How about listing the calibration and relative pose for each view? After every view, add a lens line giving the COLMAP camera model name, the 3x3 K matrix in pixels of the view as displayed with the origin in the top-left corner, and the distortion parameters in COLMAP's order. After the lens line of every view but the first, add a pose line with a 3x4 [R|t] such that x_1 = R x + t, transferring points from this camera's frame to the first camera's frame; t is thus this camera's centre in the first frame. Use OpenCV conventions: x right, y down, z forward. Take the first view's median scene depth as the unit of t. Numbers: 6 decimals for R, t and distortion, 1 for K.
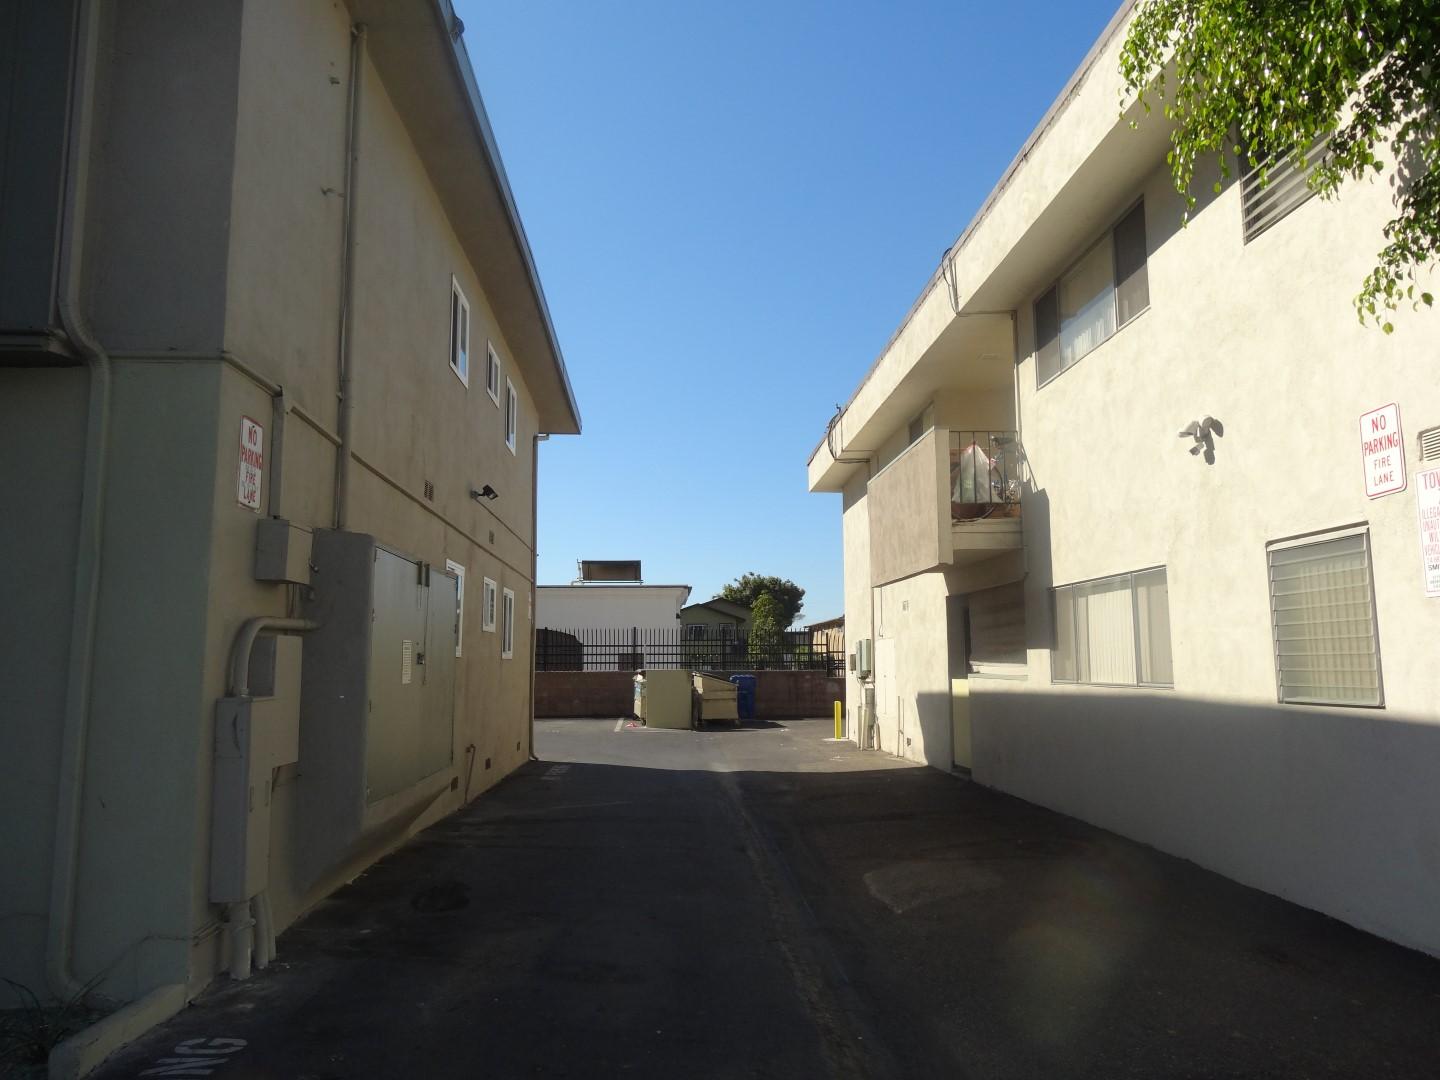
lens RADIAL K [[1065.9, 0, 720.0], [0, 1065.9, 540.0], [0, 0, 1]] dist [0.007328, -0.008549]
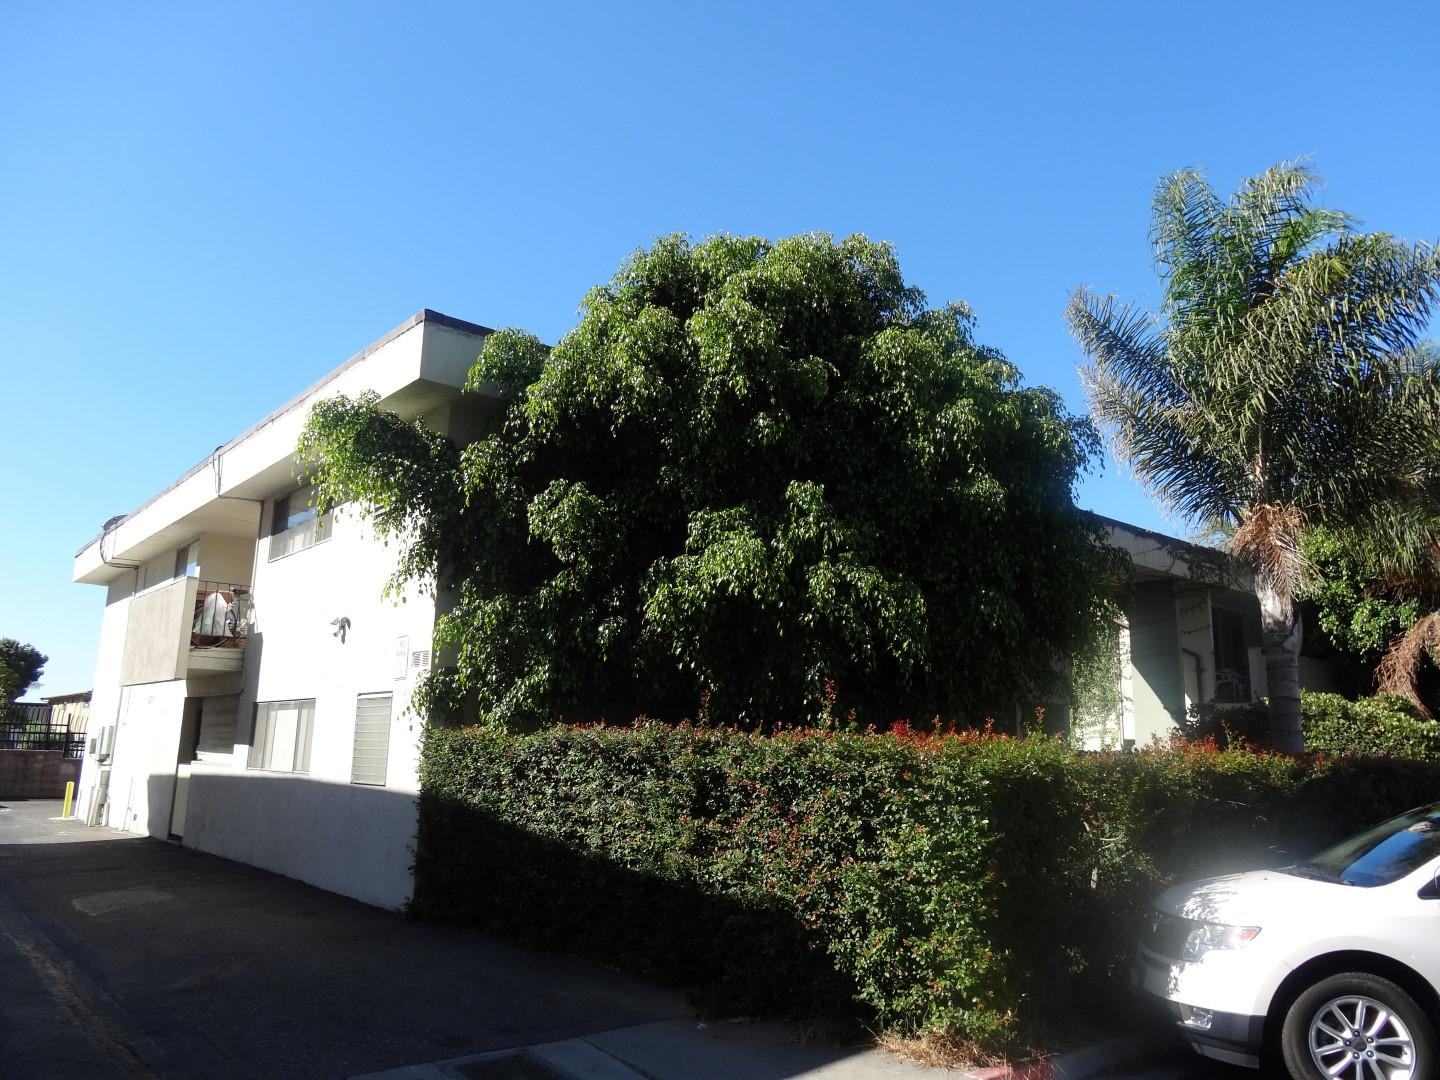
lens RADIAL K [[1065.9, 0, 720.0], [0, 1065.9, 540.0], [0, 0, 1]] dist [0.007328, -0.008549]
pose [[0.799535, 0.145329, 0.582772, -0.045891], [-0.099736, 0.988939, -0.109784, -0.058604], [-0.592280, 0.029653, 0.805186, -0.413494]]
